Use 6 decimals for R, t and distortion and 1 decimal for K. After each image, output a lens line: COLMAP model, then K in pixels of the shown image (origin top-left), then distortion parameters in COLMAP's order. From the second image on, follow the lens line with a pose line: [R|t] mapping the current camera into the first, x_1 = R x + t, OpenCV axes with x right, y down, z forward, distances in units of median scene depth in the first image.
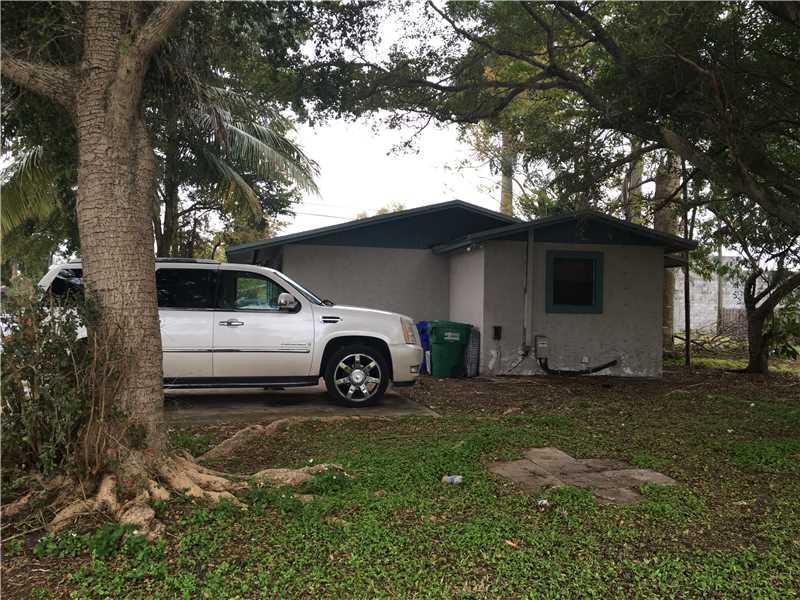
lens RADIAL K [[678.4, 0, 400.1], [0, 678.4, 298.4], [0, 0, 1]] dist [0.089081, -0.106791]
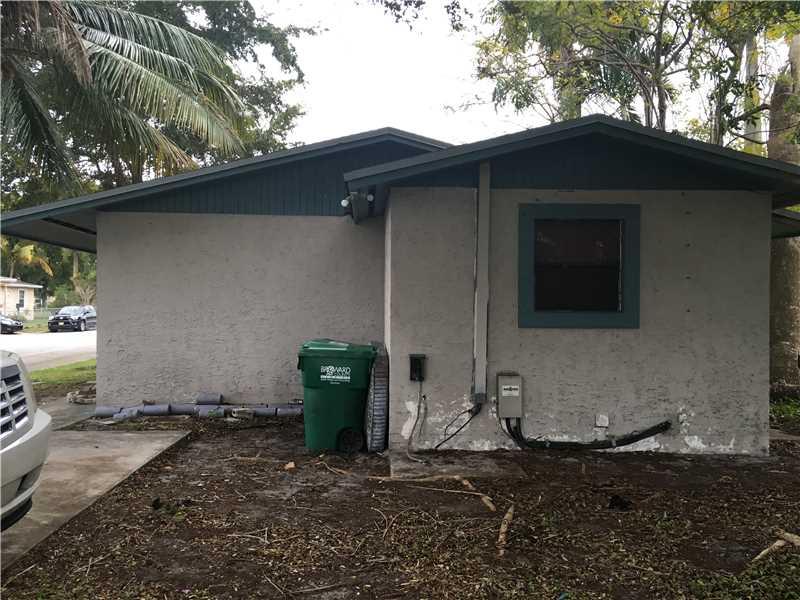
lens RADIAL K [[678.4, 0, 399.0], [0, 678.4, 301.6], [0, 0, 1]] dist [0.089081, -0.106791]
pose [[0.986732, -0.008435, -0.162136, 0.207627], [0.010088, 0.999905, 0.009373, -0.003875], [0.162042, -0.010885, 0.986724, 0.484220]]
